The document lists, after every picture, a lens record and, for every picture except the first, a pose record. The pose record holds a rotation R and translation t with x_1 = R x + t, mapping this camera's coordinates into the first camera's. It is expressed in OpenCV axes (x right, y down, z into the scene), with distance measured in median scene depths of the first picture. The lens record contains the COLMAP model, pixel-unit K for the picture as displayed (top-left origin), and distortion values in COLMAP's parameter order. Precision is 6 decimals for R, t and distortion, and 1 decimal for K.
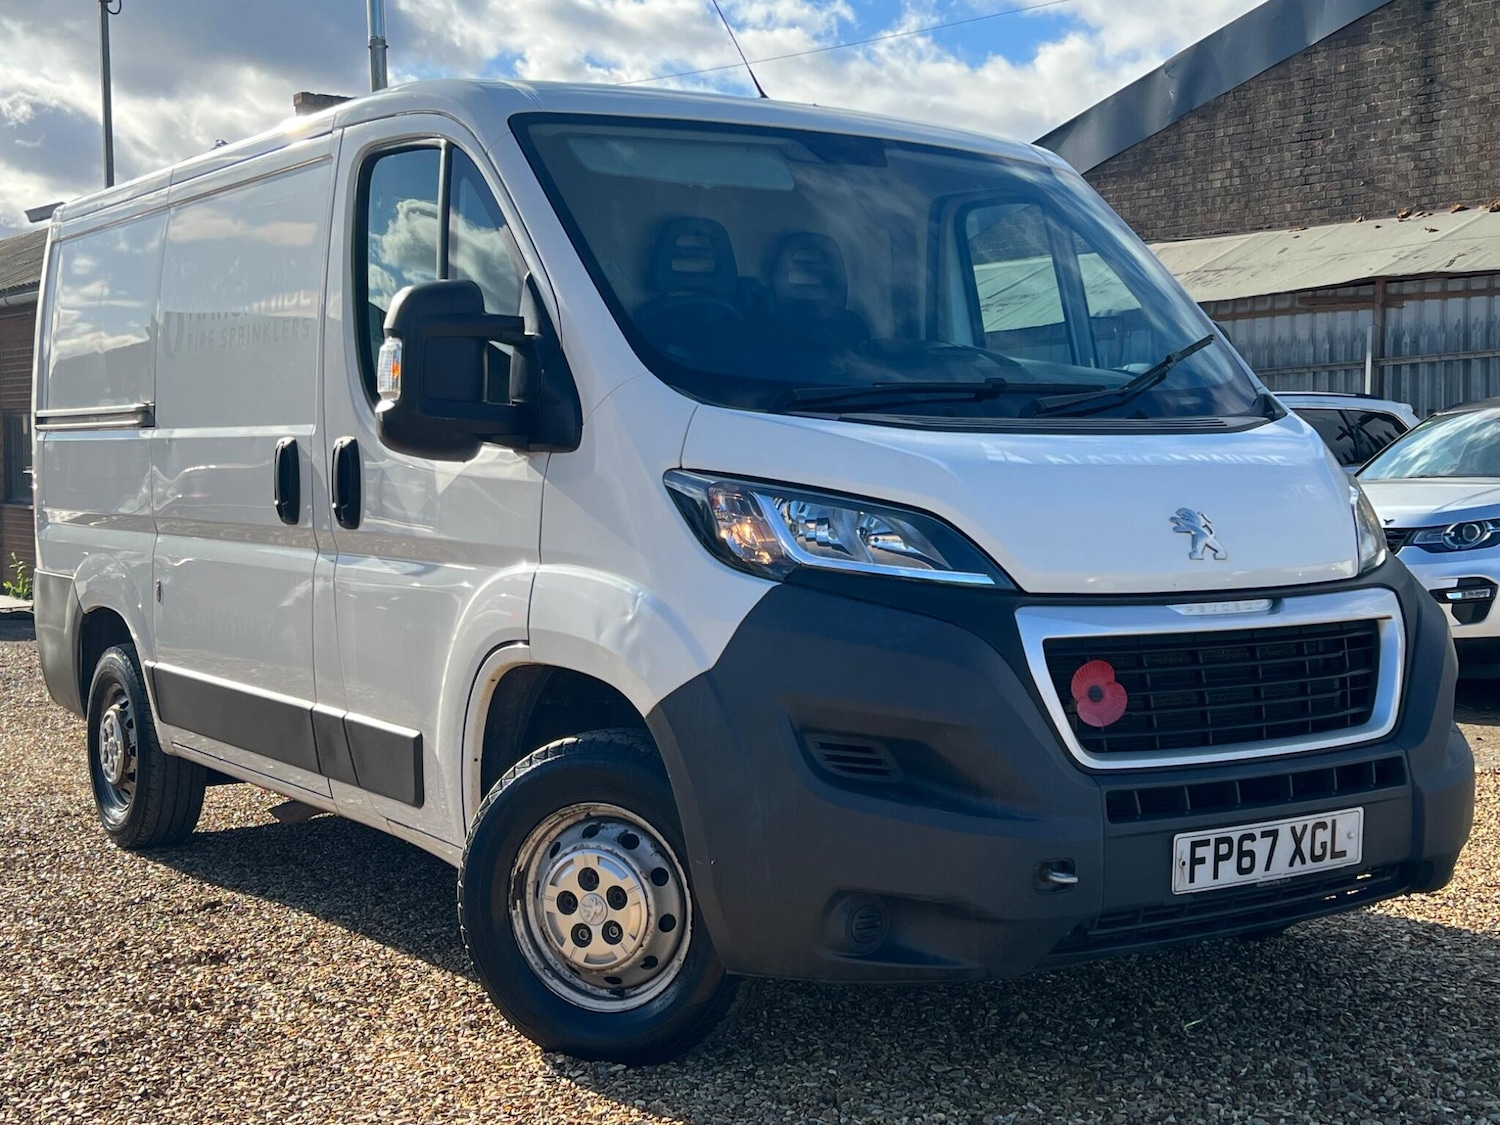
lens RADIAL K [[1968.0, 0, 750.0], [0, 1968.0, 562.5], [0, 0, 1]] dist [0.189127, -0.538410]
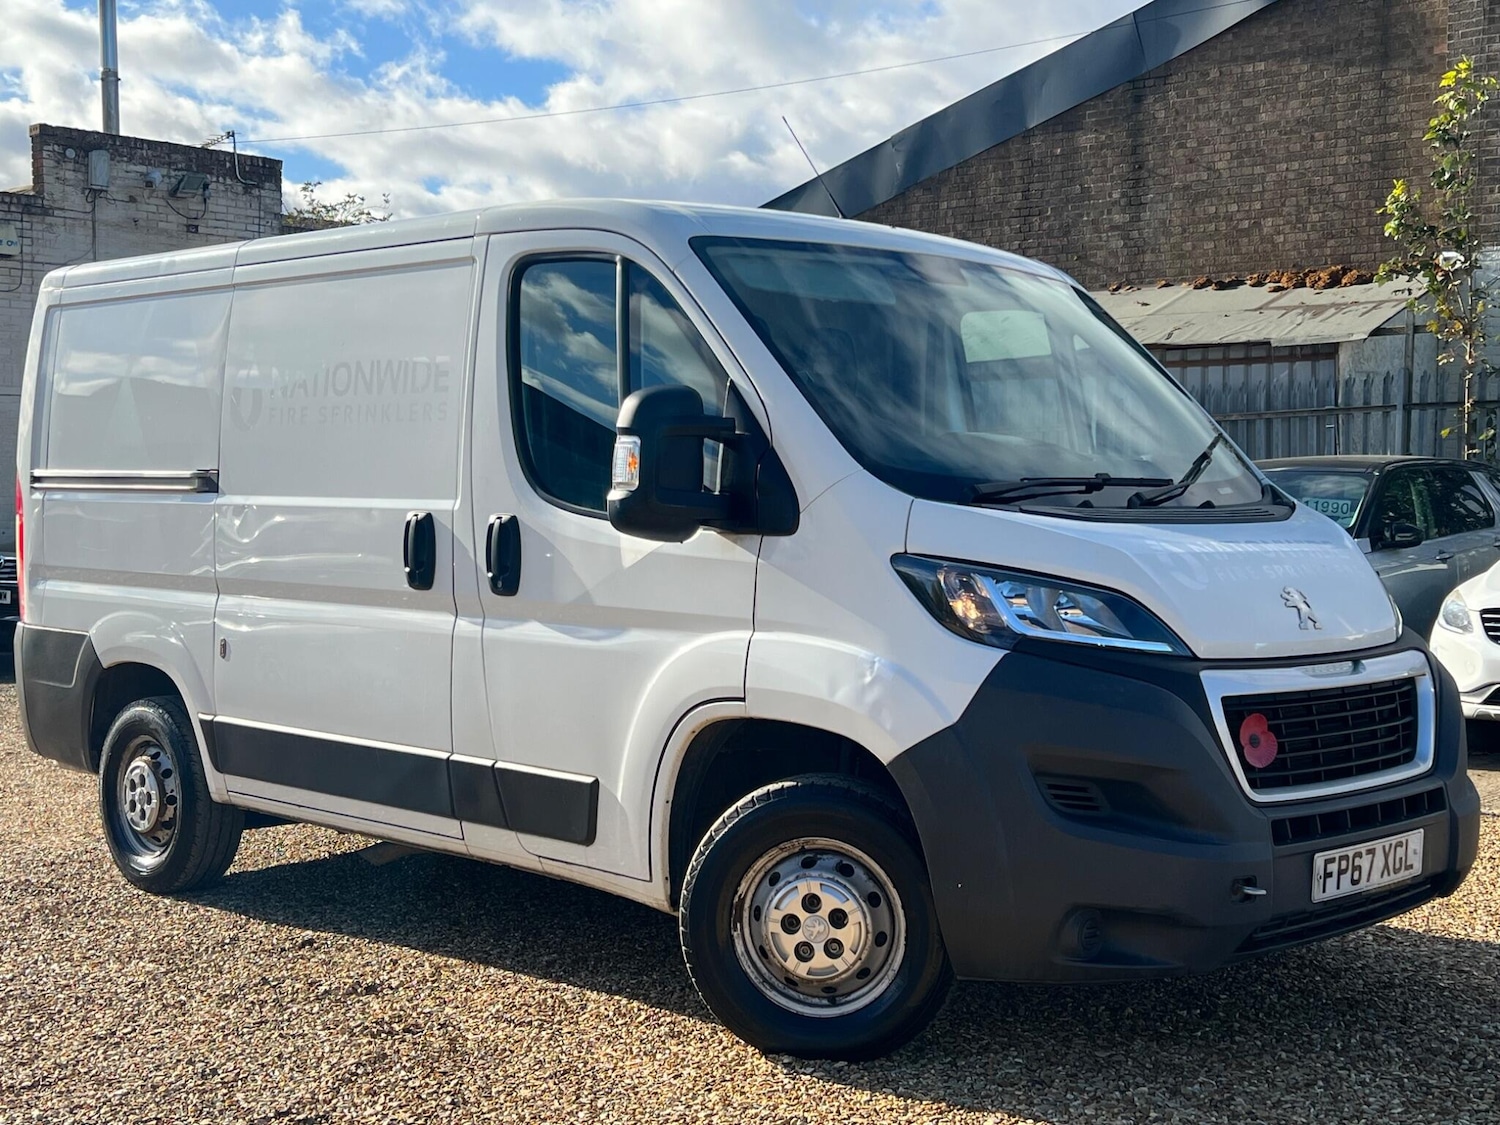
lens RADIAL K [[1968.0, 0, 750.0], [0, 1968.0, 562.5], [0, 0, 1]] dist [0.189127, -0.538410]
pose [[0.981937, 0.004328, 0.189158, -0.336961], [-0.001222, 0.999863, -0.016533, -0.021353], [-0.189204, 0.016004, 0.981807, -0.140726]]
